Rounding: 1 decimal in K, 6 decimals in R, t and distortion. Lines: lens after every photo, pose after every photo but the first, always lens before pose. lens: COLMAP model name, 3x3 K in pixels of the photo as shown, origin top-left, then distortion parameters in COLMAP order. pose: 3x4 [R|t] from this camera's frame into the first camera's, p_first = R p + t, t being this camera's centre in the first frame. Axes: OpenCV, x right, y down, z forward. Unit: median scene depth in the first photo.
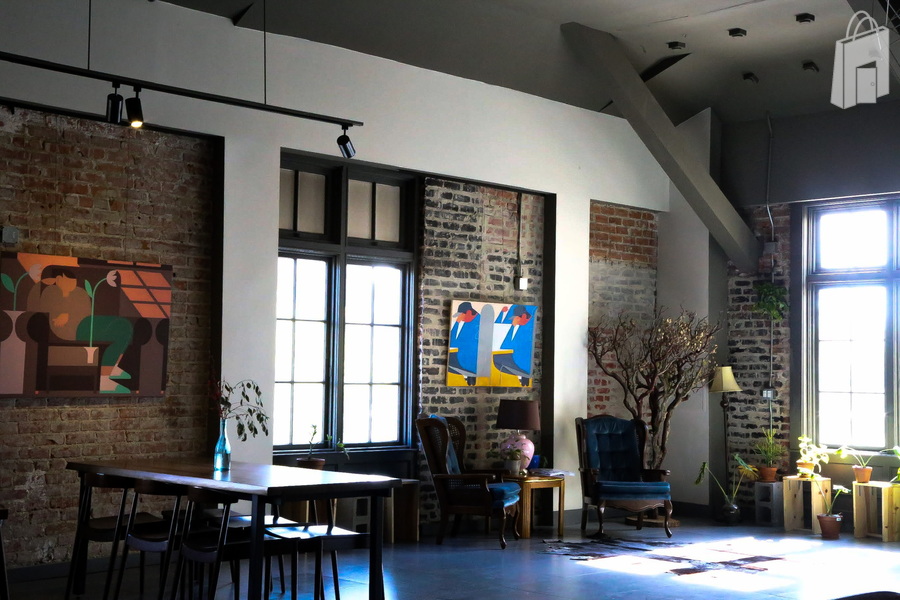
lens RADIAL K [[1306.2, 0, 443.6], [0, 1306.2, 301.5], [0, 0, 1]] dist [0.145145, 0.000000]
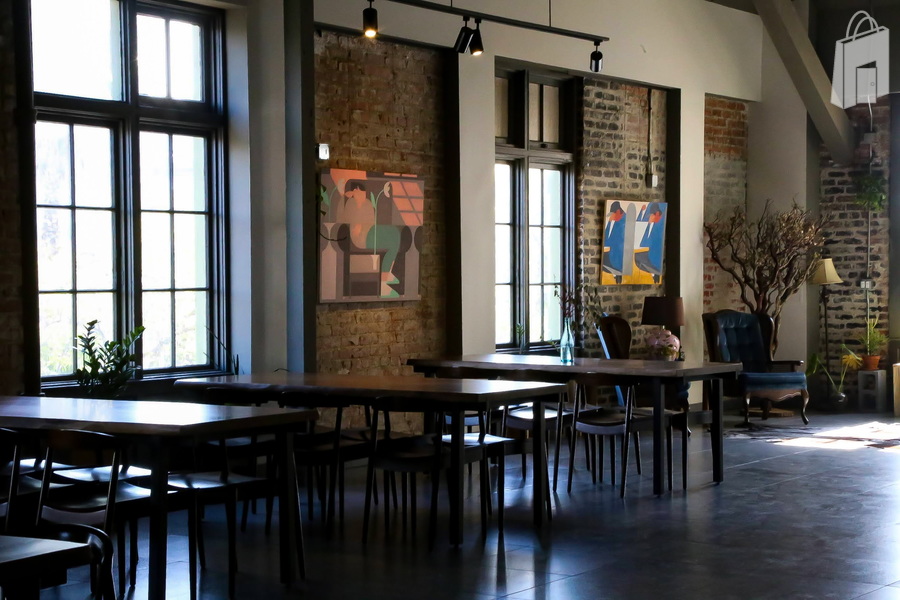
lens RADIAL K [[1786.4, 0, 454.5], [0, 1786.4, 300.6], [0, 0, 1]] dist [0.347206, 0.000000]
pose [[0.978979, -0.025421, 0.202369, -0.386116], [0.010460, 0.997155, 0.074655, -0.027841], [-0.203691, -0.070968, 0.976460, -0.330929]]
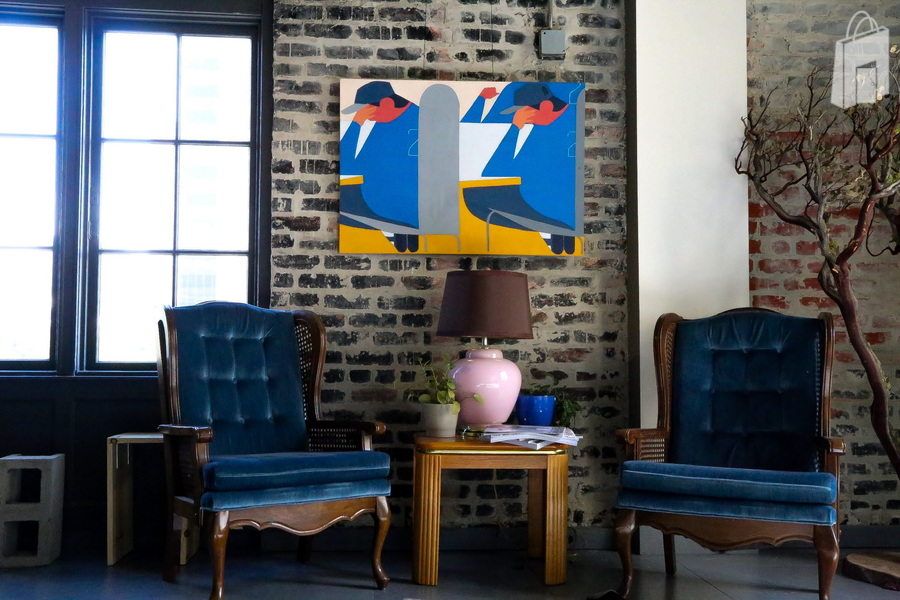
lens RADIAL K [[910.6, 0, 451.6], [0, 910.6, 299.0], [0, 0, 1]] dist [0.009065, 0.000000]
pose [[0.765015, -0.057614, -0.641431, 0.253238], [0.044134, 0.998339, -0.037035, 0.095695], [0.642499, 0.000023, 0.766287, 0.753042]]
